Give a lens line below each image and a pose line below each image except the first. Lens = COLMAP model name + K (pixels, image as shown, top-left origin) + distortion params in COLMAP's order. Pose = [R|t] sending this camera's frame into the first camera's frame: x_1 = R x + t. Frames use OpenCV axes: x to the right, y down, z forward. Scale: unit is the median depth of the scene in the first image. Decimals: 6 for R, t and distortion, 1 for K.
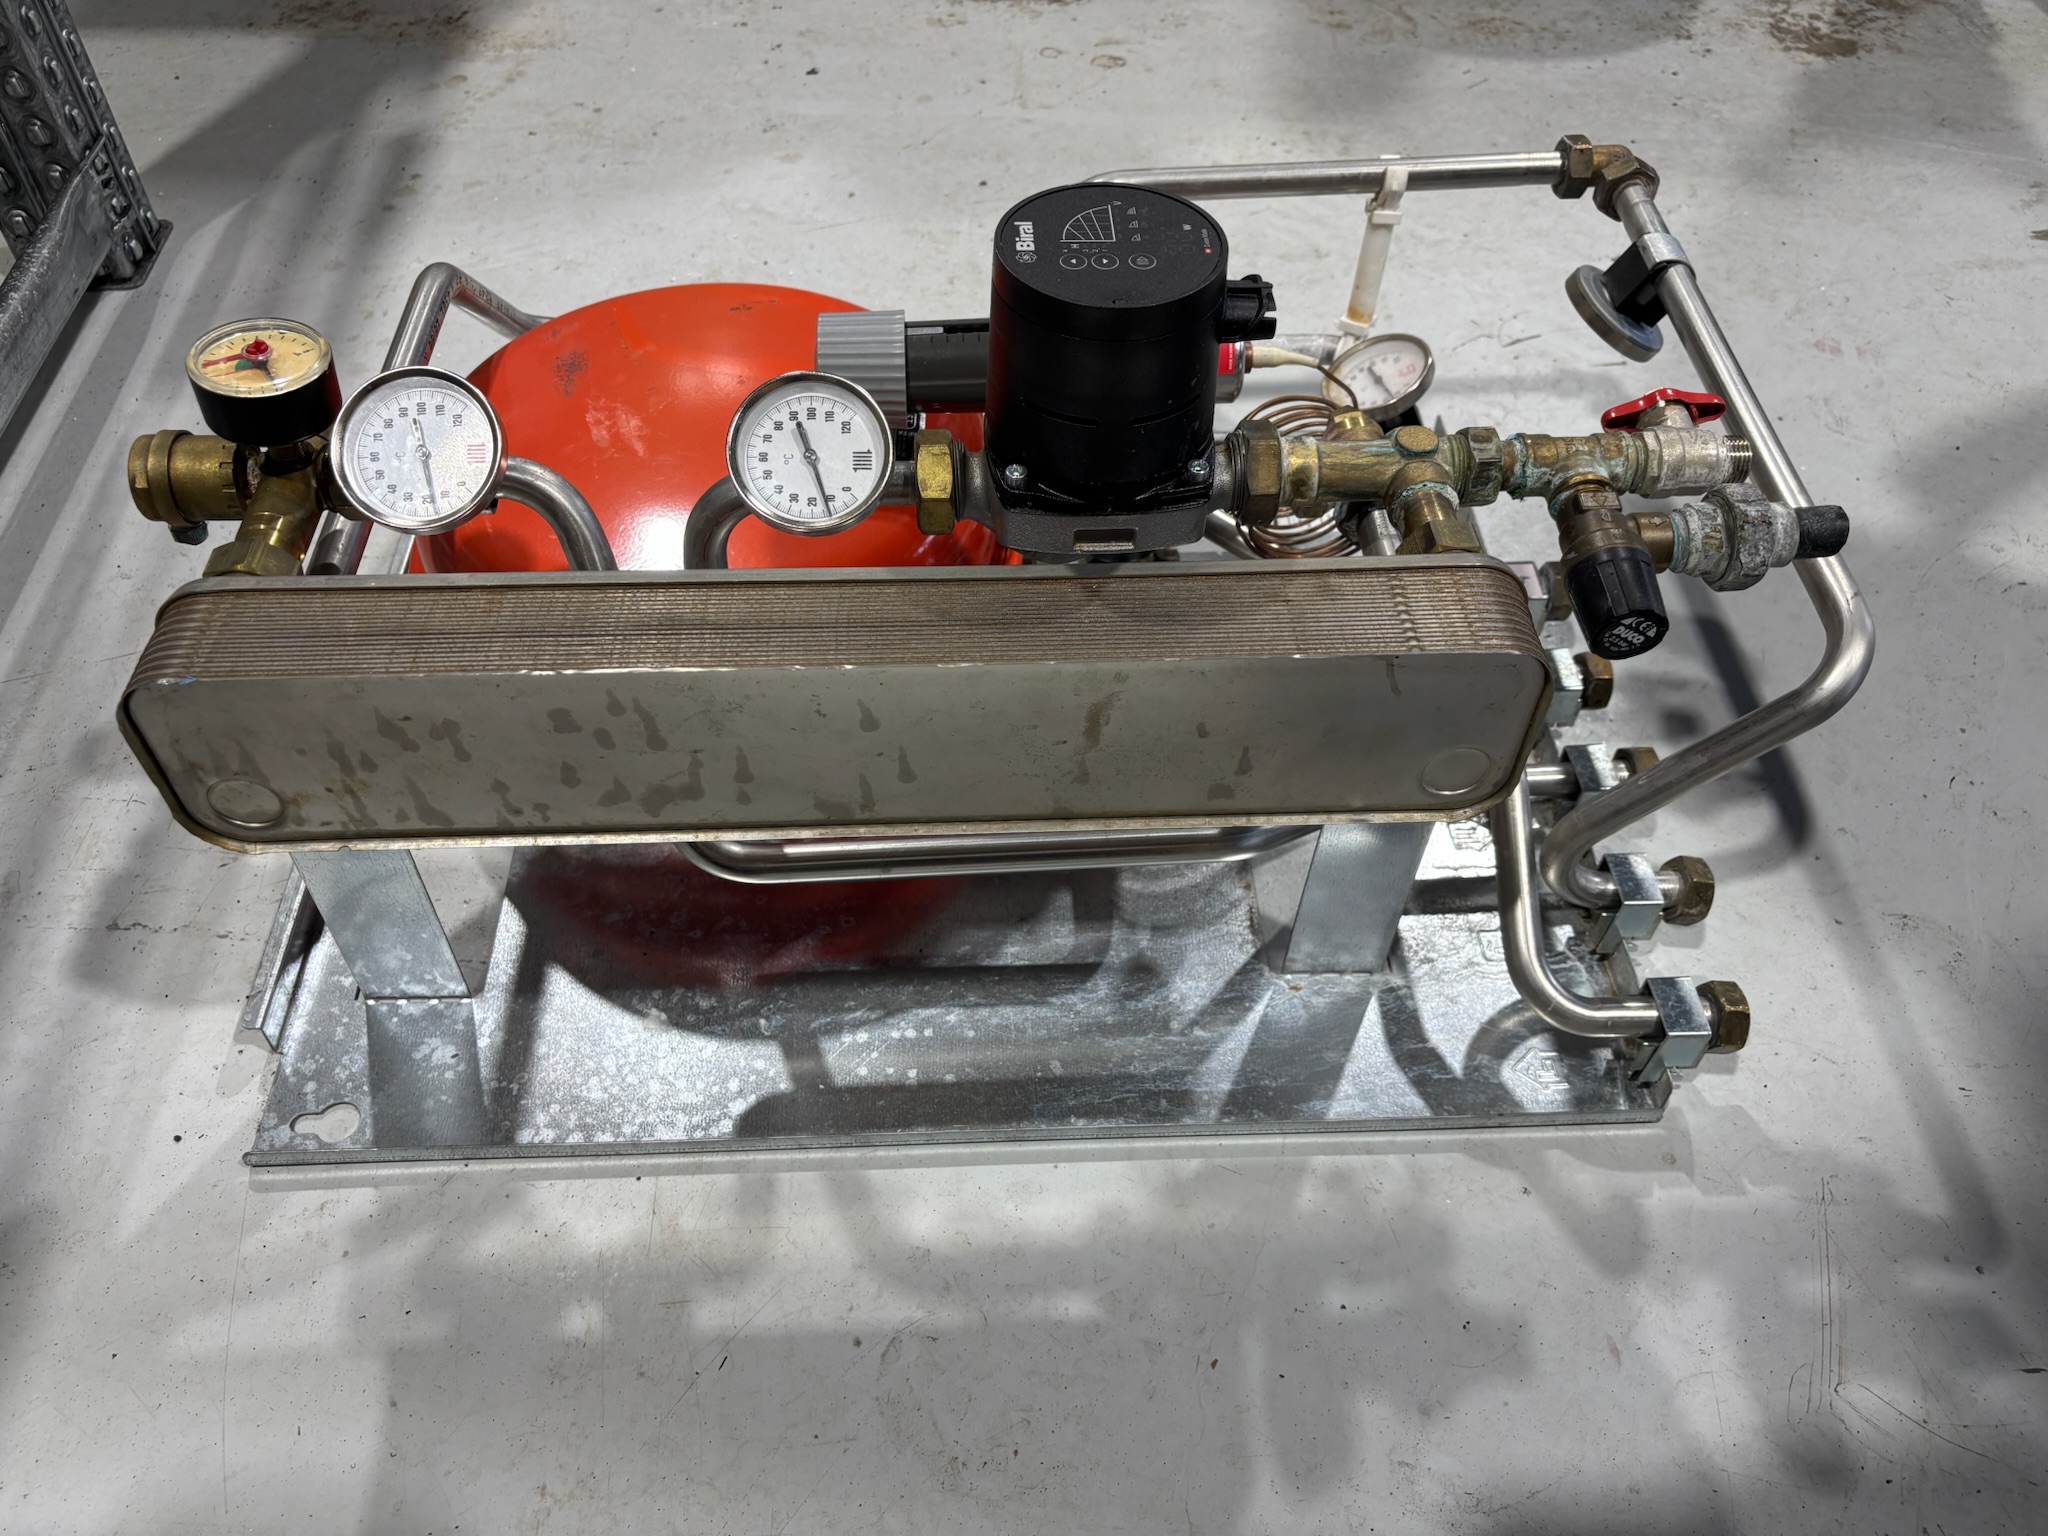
lens RADIAL K [[1585.1, 0, 1024.0], [0, 1585.1, 768.0], [0, 0, 1]] dist [0.000388, -0.003597]
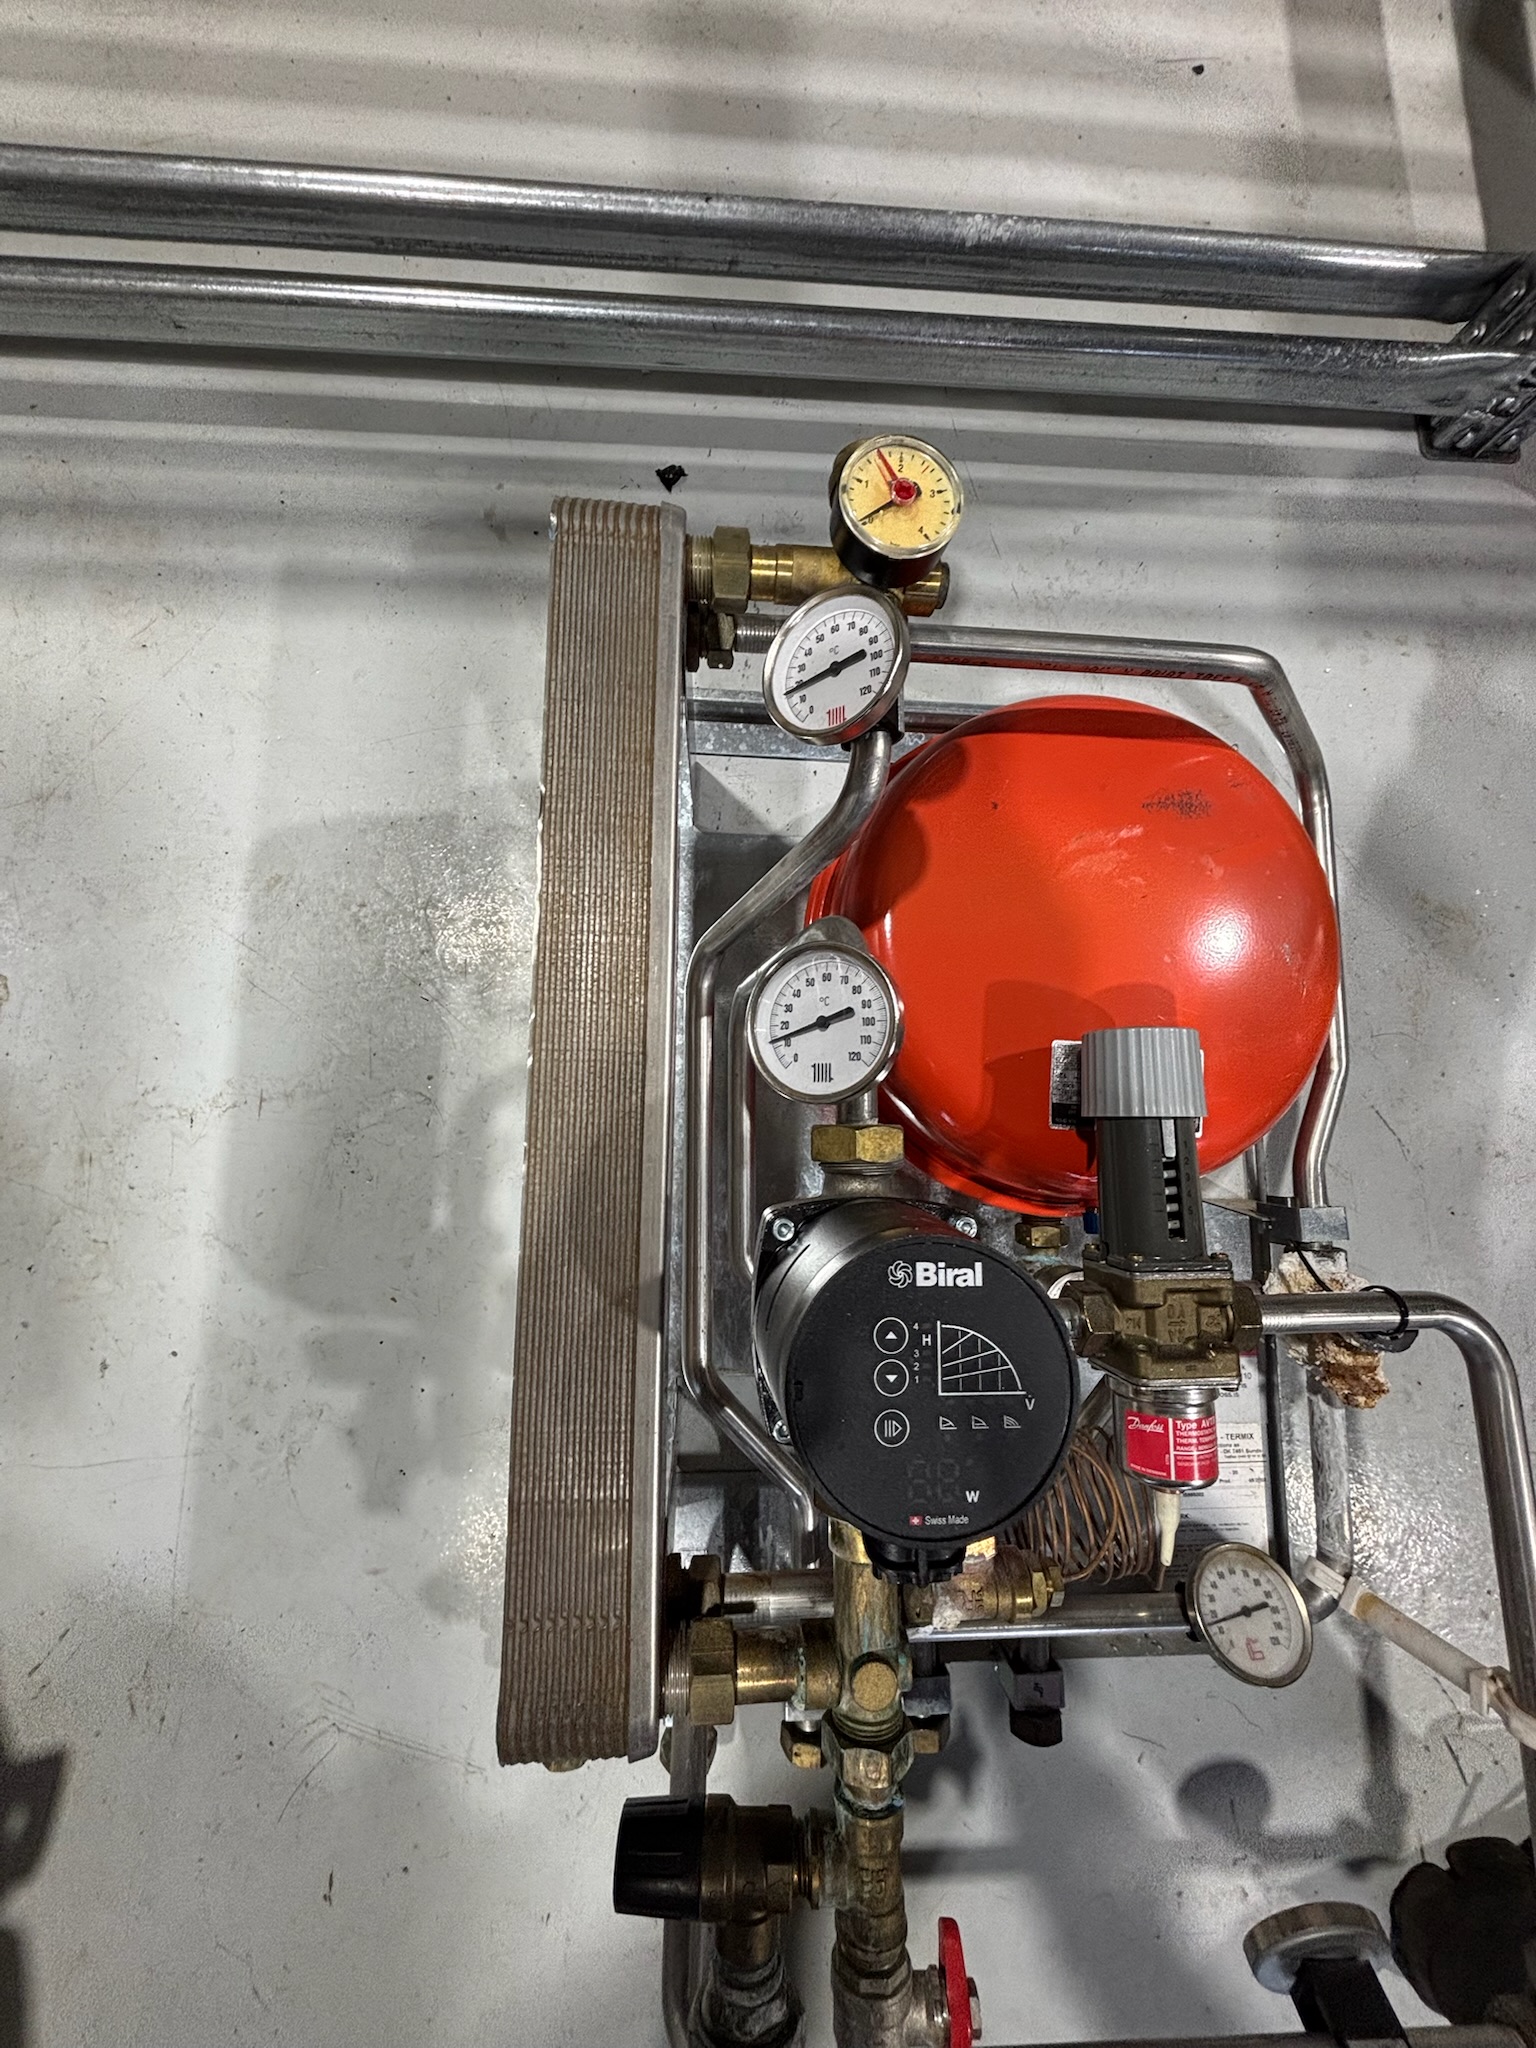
lens RADIAL K [[826.5, 0, 768.0], [0, 826.5, 1024.0], [0, 0, 1]] dist [0.000232, -0.000007]
pose [[-0.051274, 0.986634, -0.154677, -0.045430], [-0.806824, 0.050353, 0.588643, -0.429971], [0.588563, 0.154979, 0.793457, 0.506101]]
